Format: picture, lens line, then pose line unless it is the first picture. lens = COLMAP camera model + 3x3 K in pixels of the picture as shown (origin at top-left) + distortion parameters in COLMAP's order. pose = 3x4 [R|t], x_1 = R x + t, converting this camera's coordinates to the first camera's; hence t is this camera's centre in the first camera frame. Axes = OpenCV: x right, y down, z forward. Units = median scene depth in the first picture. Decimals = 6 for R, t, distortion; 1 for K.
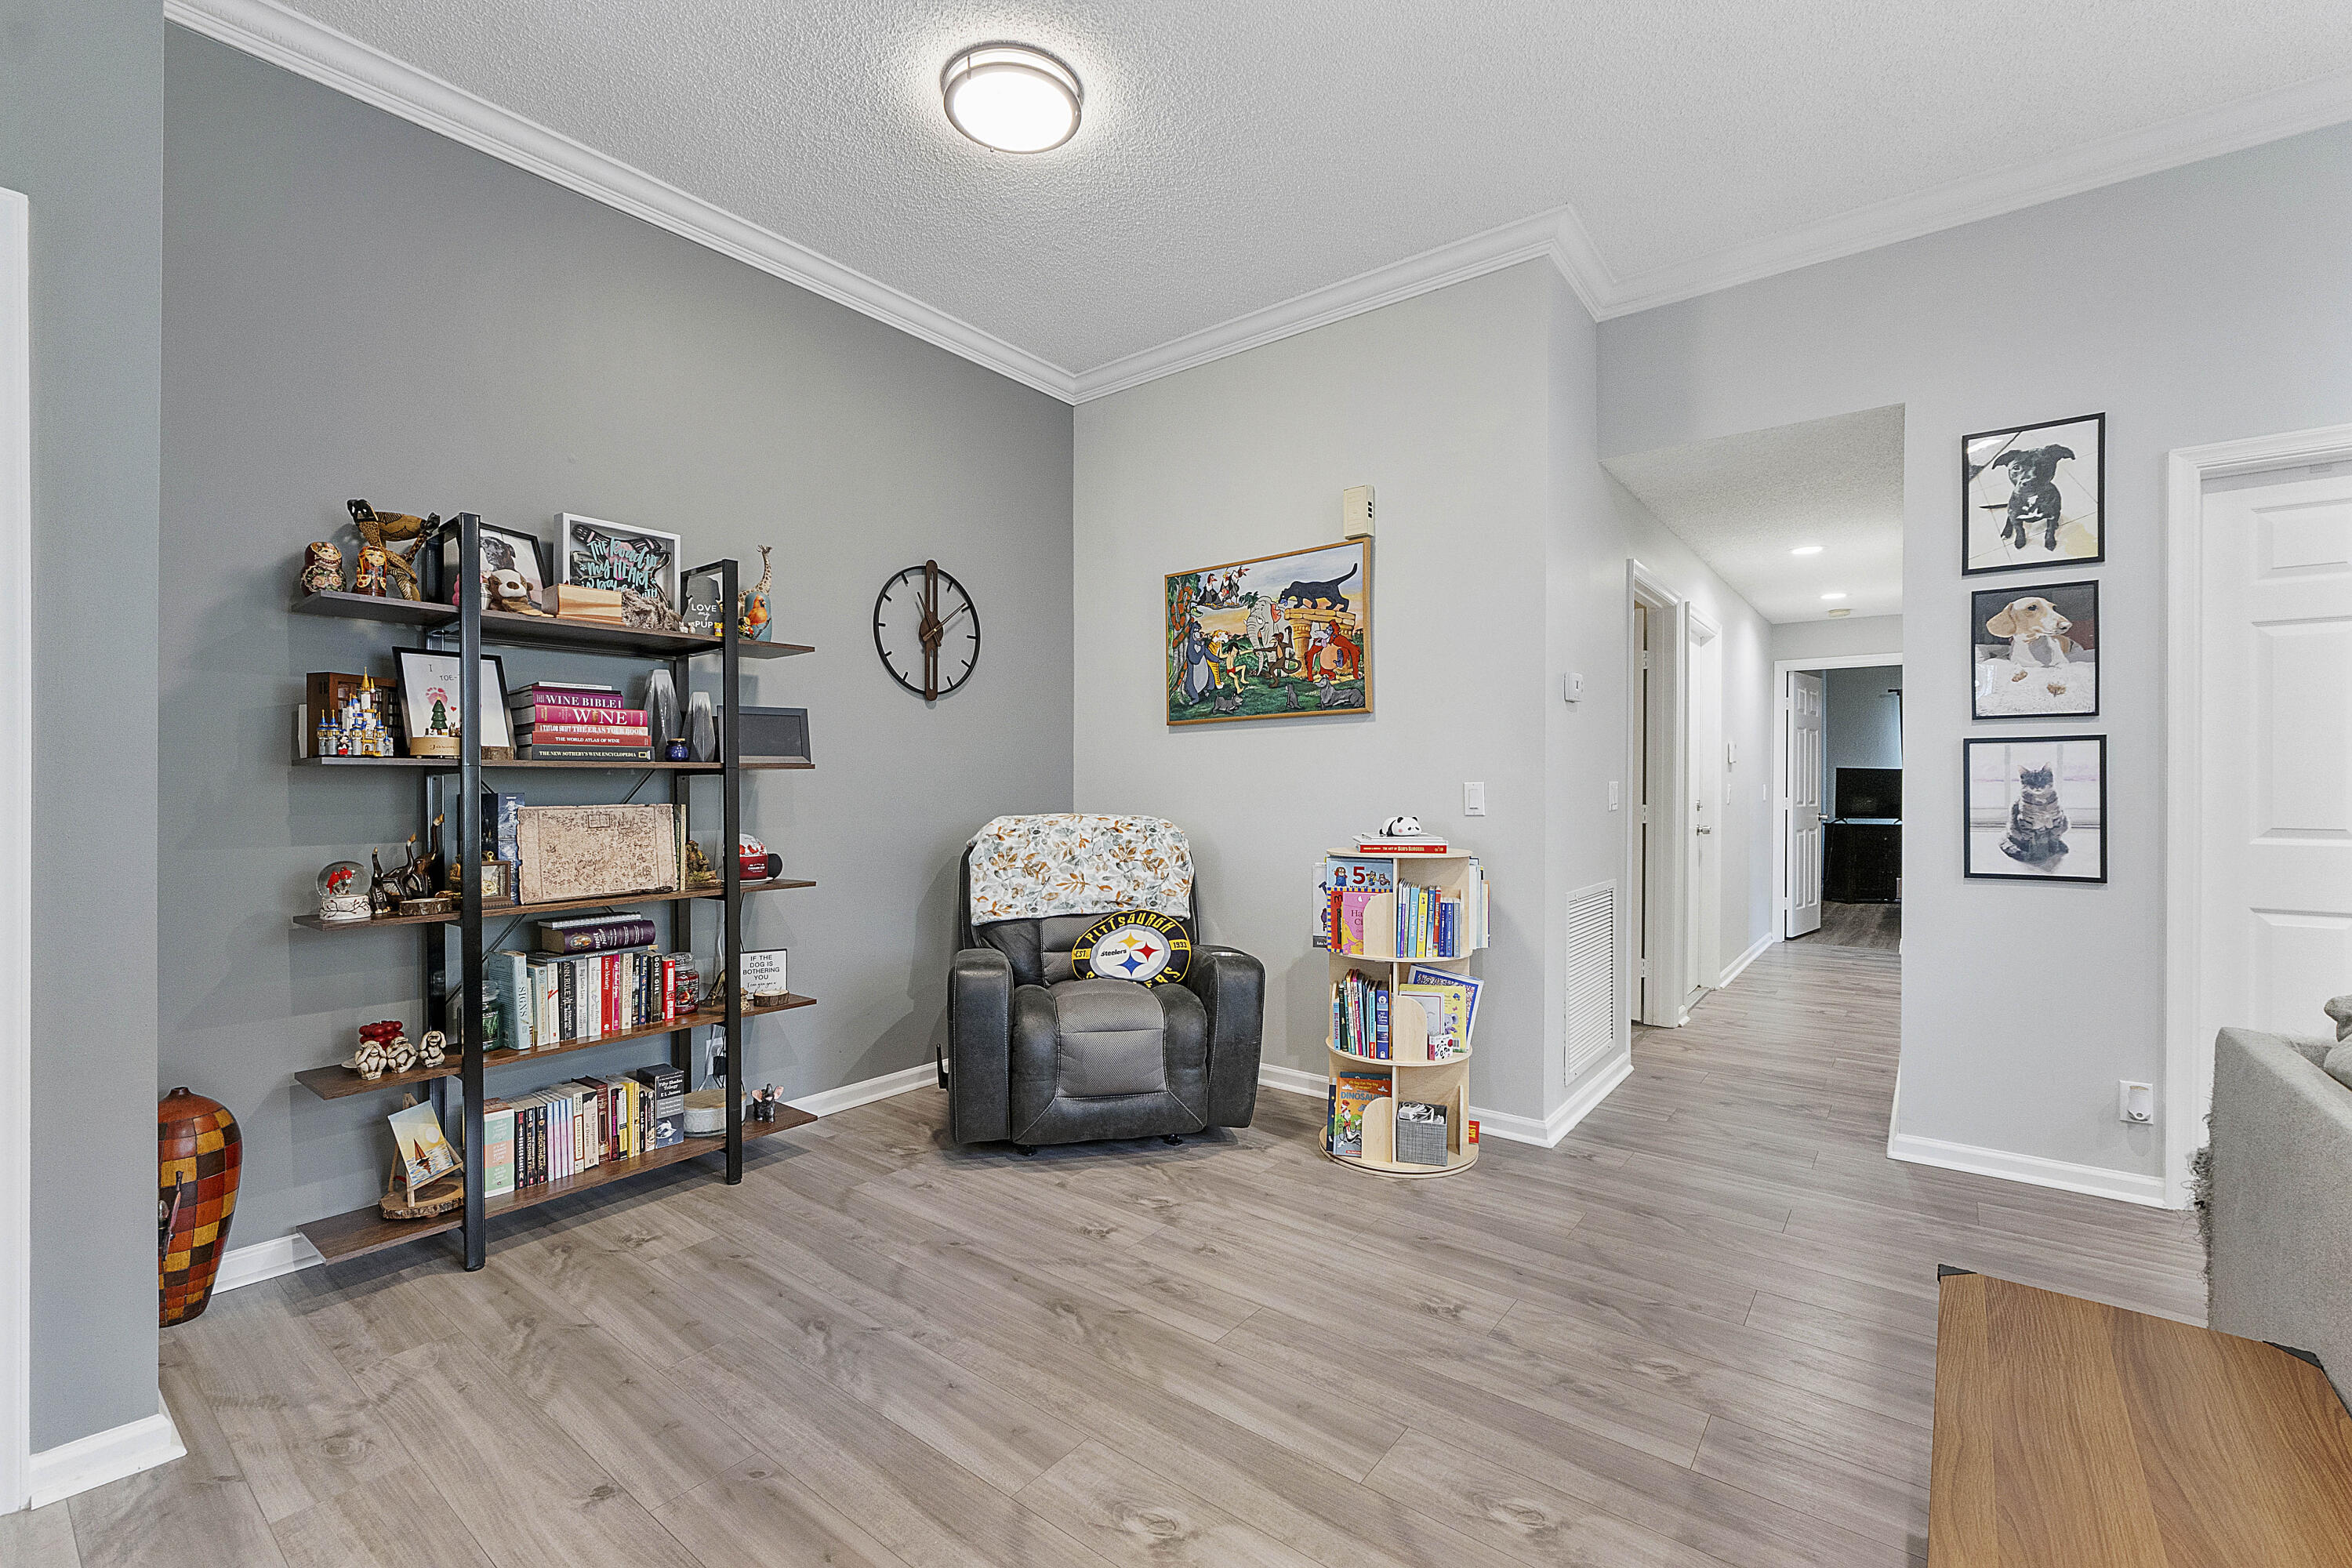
lens RADIAL K [[1008.1, 0, 1148.7], [0, 1008.1, 787.0], [0, 0, 1]] dist [-0.007145, -0.000678]
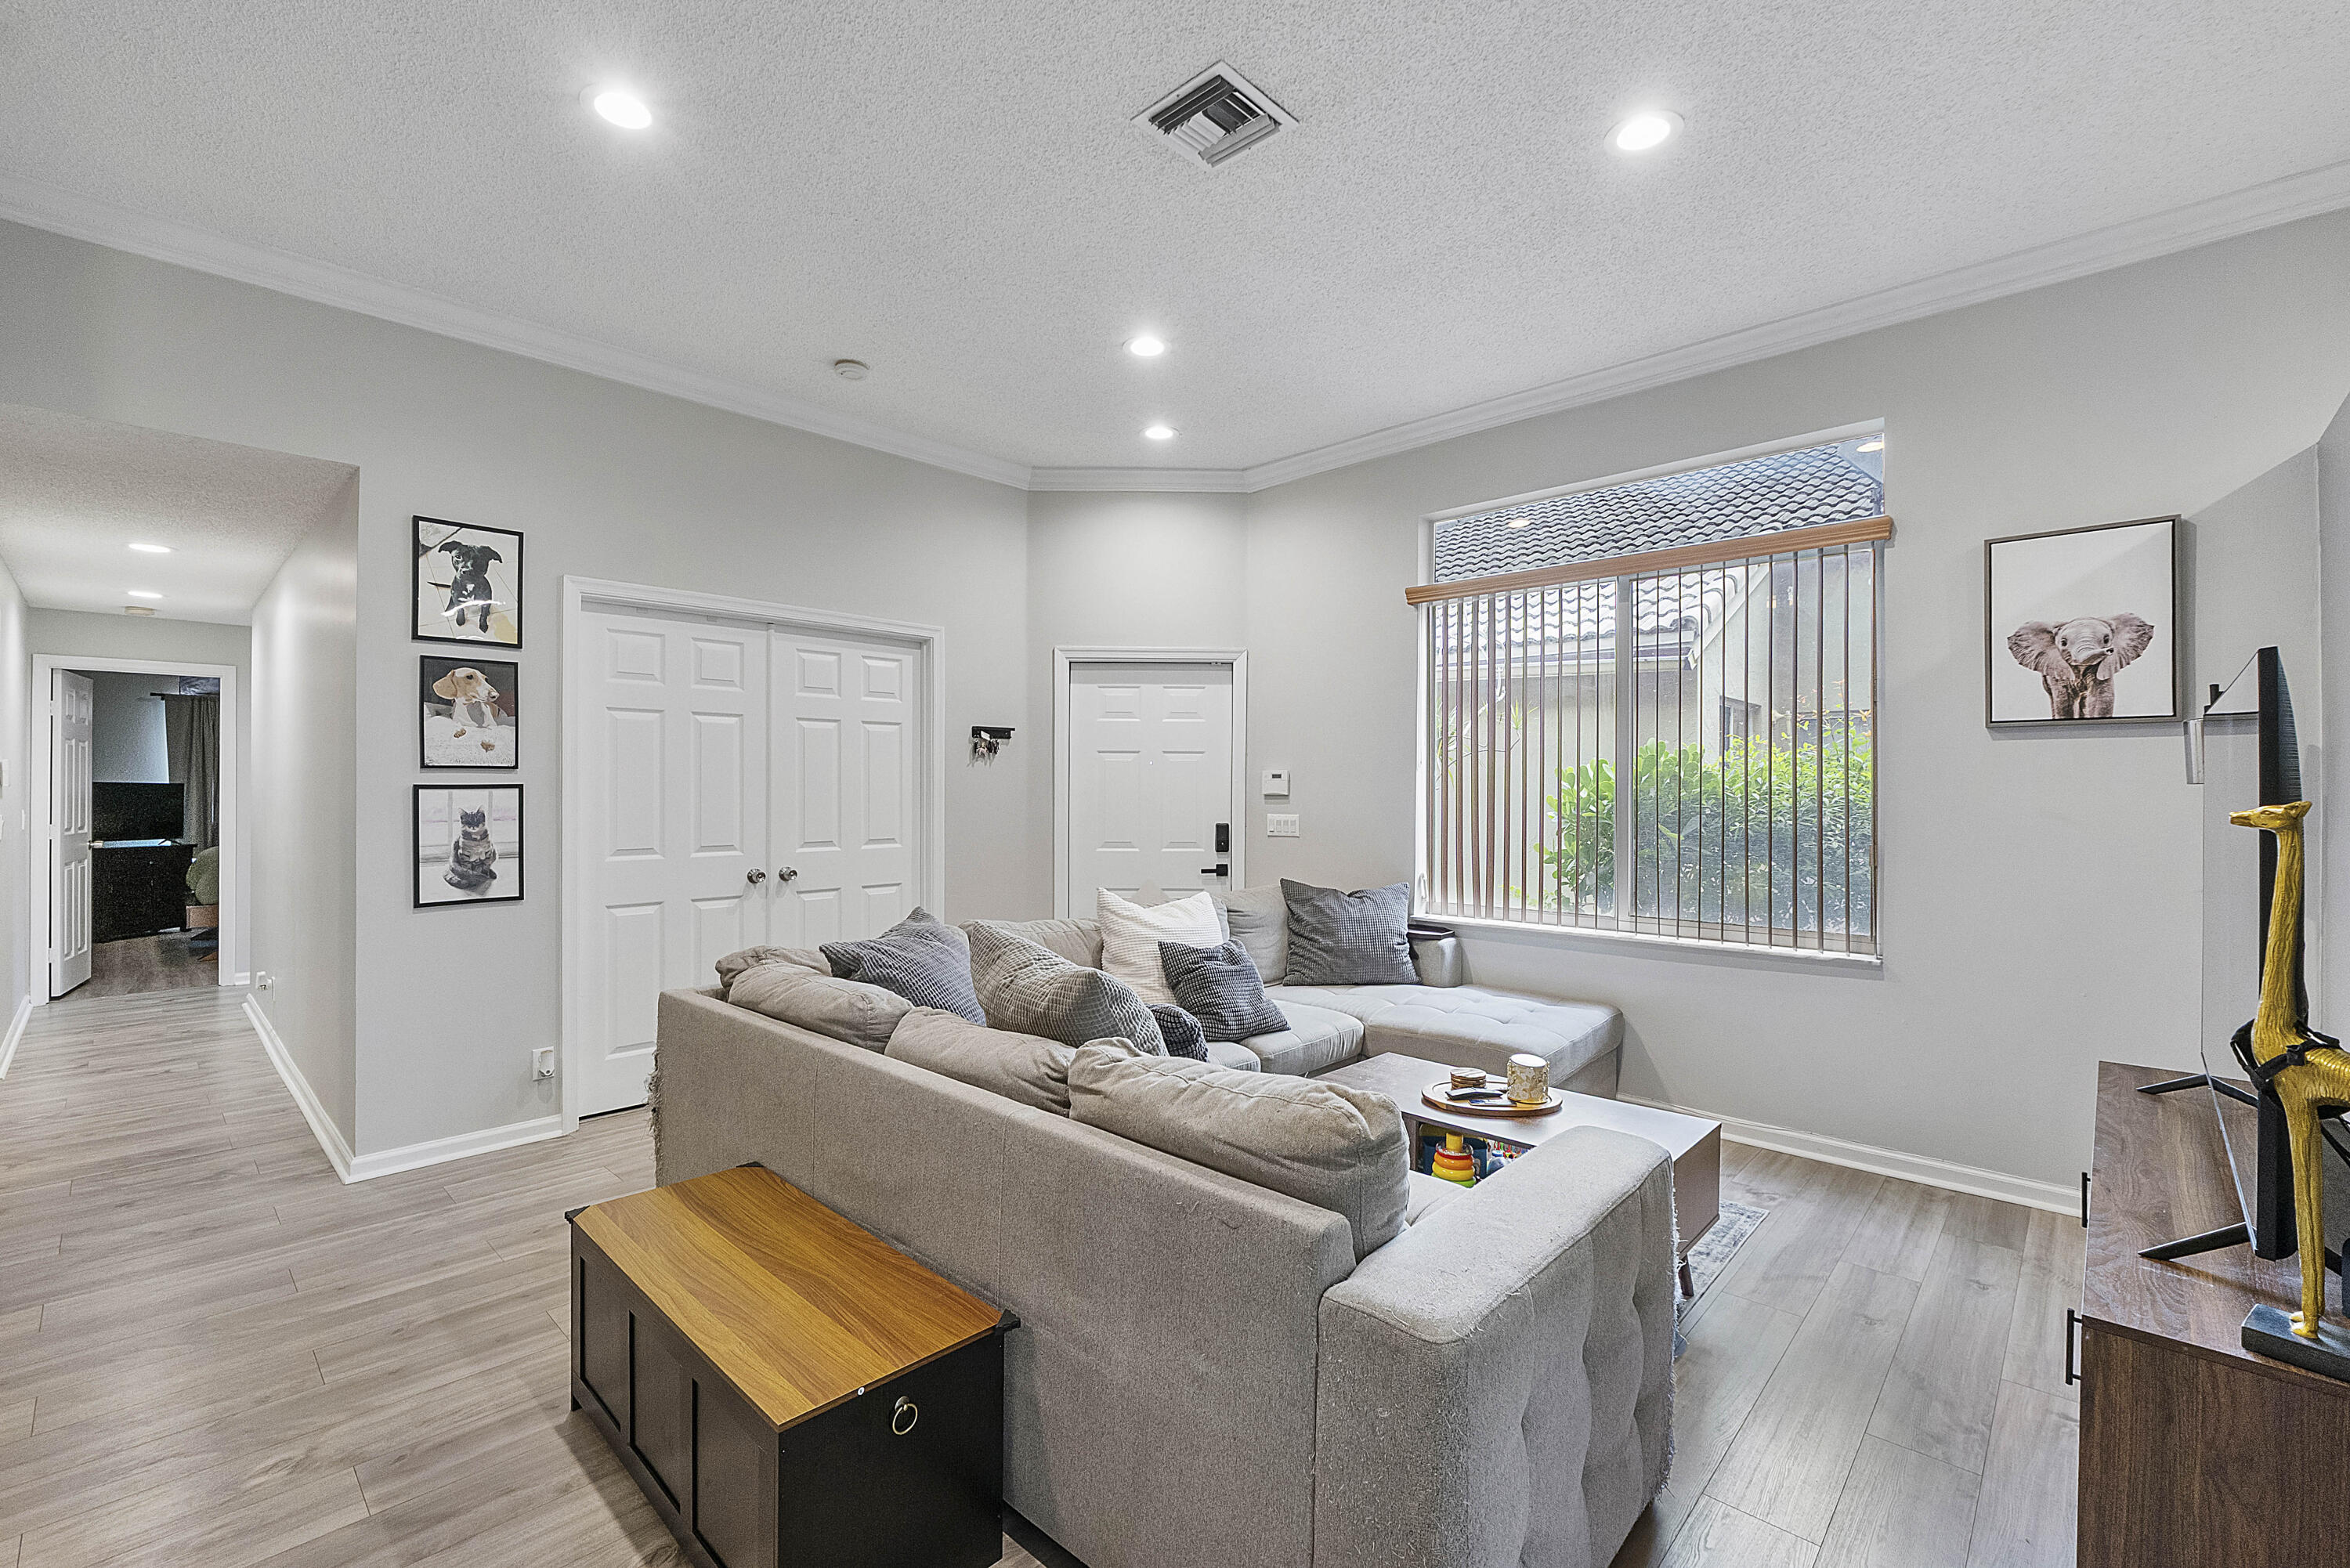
lens RADIAL K [[1007.1, 0, 1222.6], [0, 1007.1, 789.5], [0, 0, 1]] dist [-0.007145, -0.000678]
pose [[0.045360, -0.002602, 0.998967, -0.265553], [-0.001606, 0.999995, 0.002678, -0.046312], [-0.998969, -0.001726, 0.045355, 0.041536]]
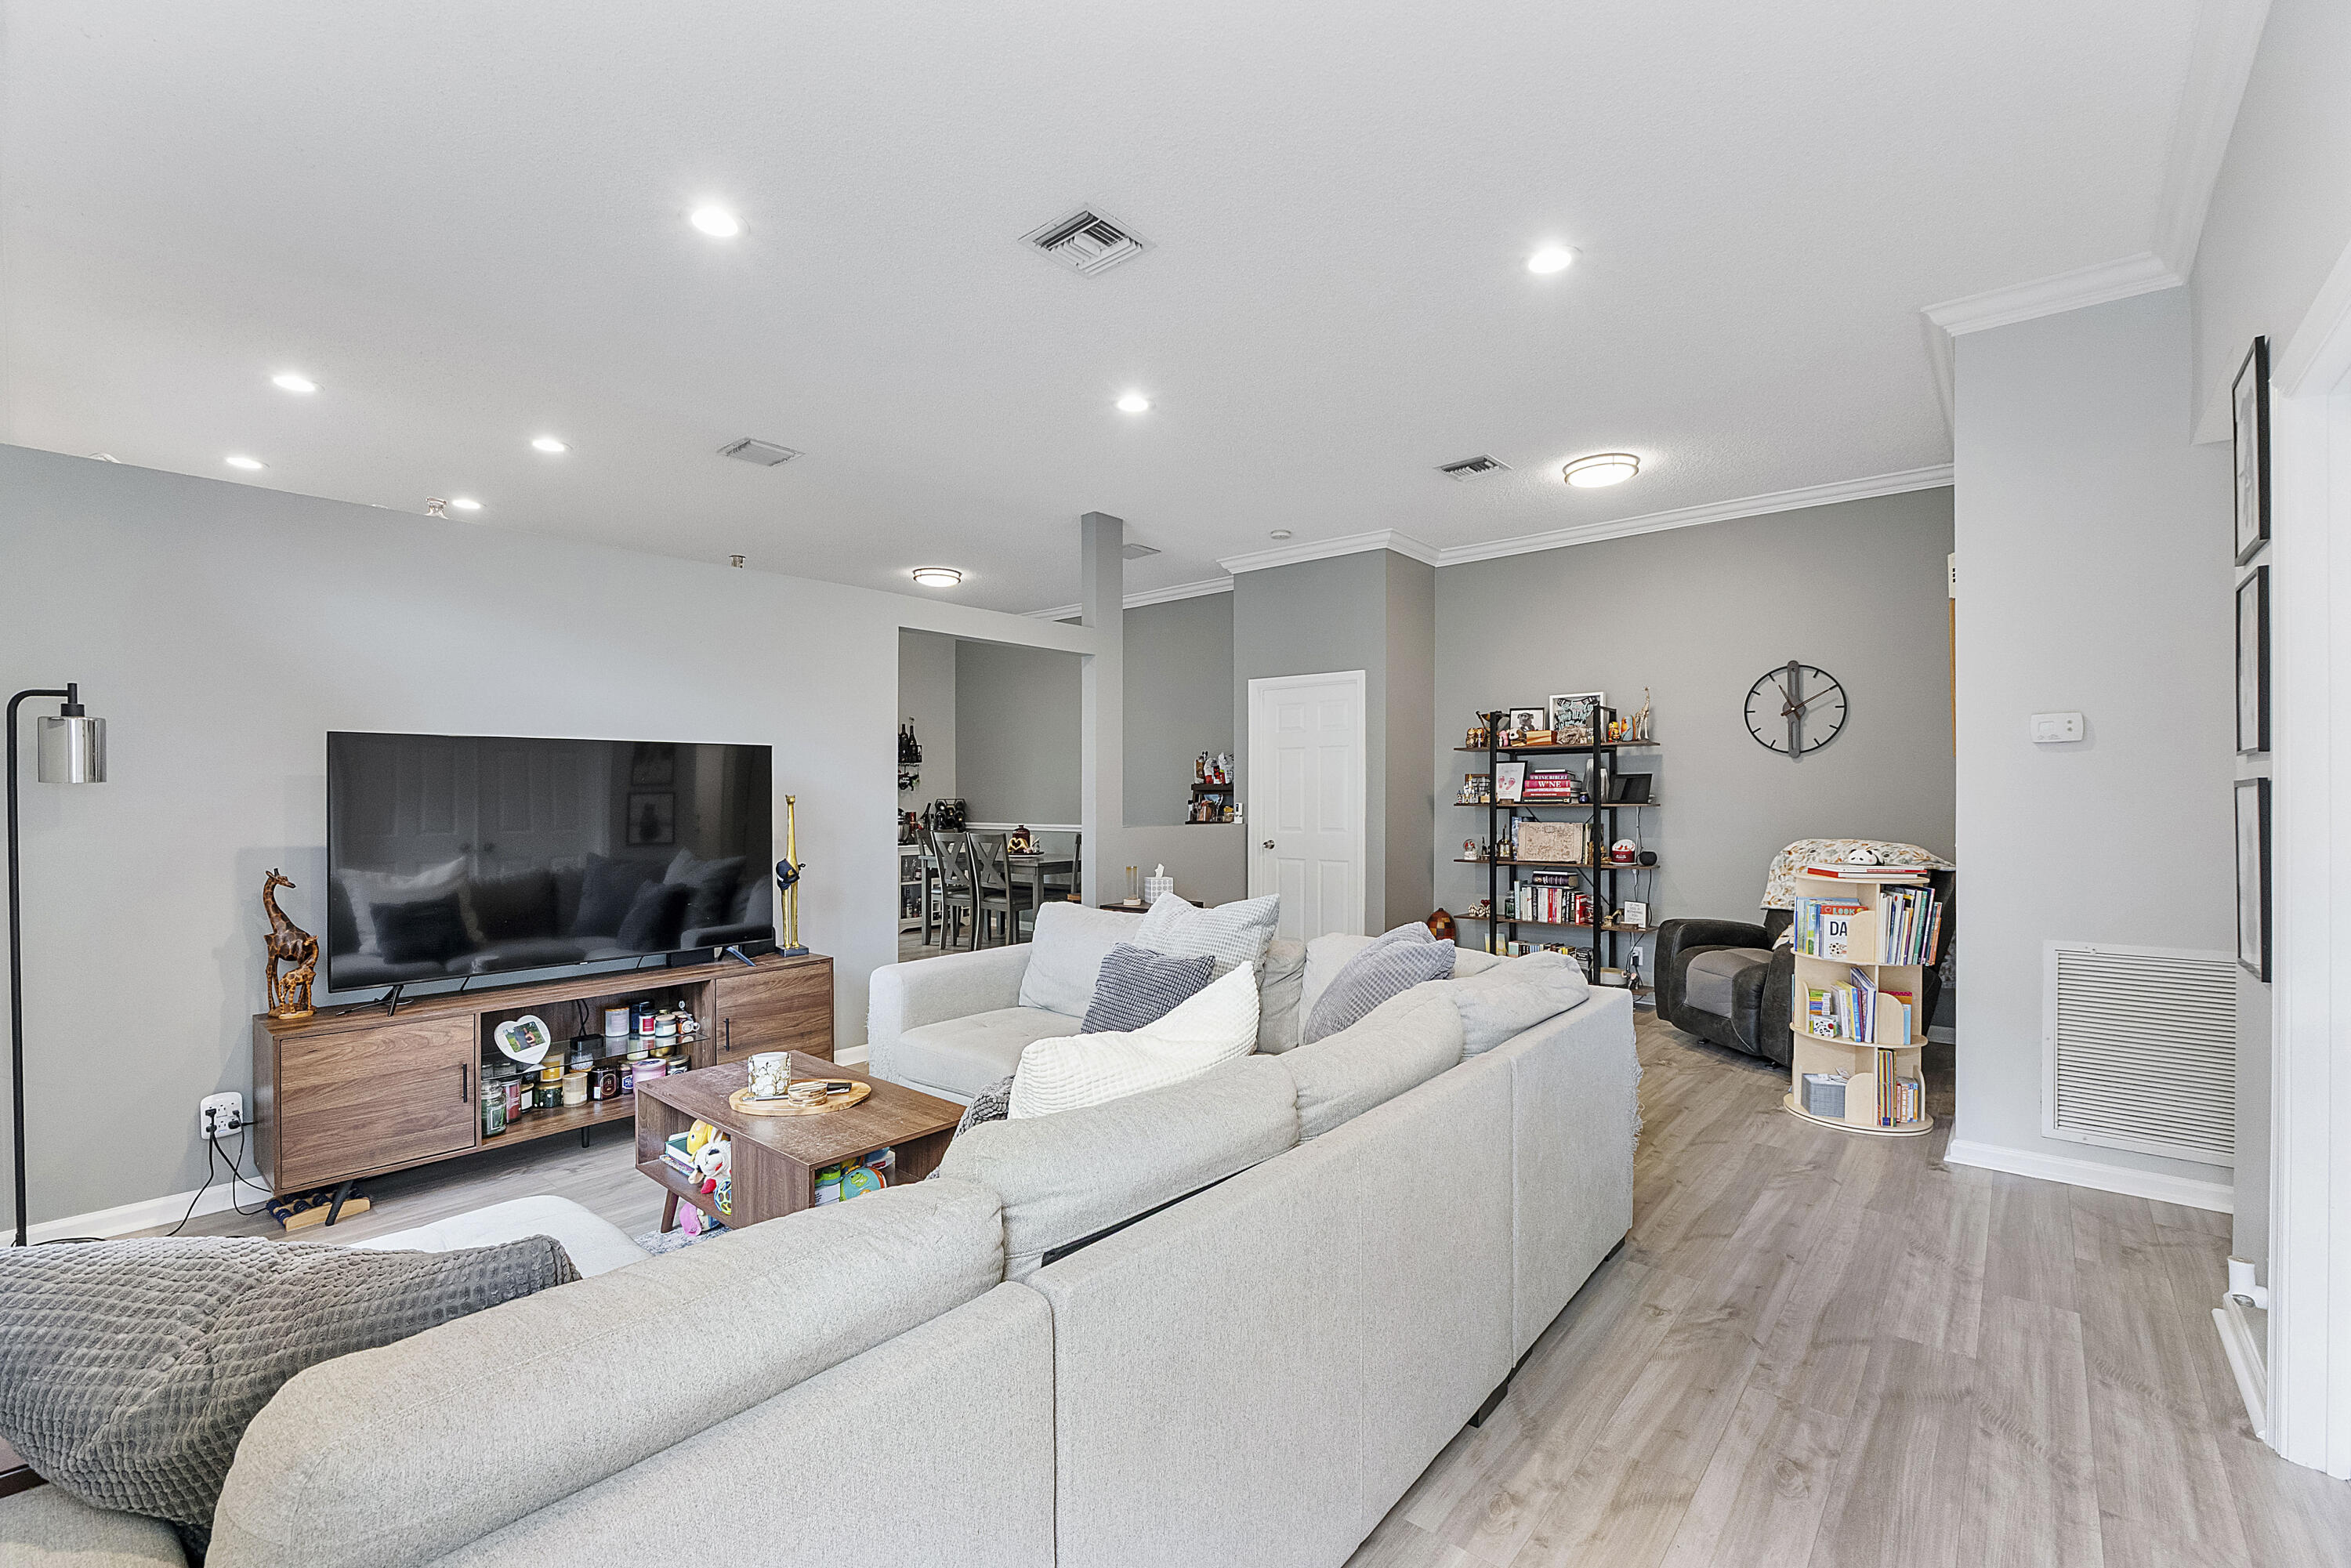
lens RADIAL K [[1007.6, 0, 1199.8], [0, 1007.6, 803.8], [0, 0, 1]] dist [-0.007145, -0.000678]
pose [[-0.027032, 0.004258, -0.999626, 1.540521], [-0.002402, 0.999988, 0.004325, -0.028014], [0.999632, 0.002518, -0.027021, 0.229658]]
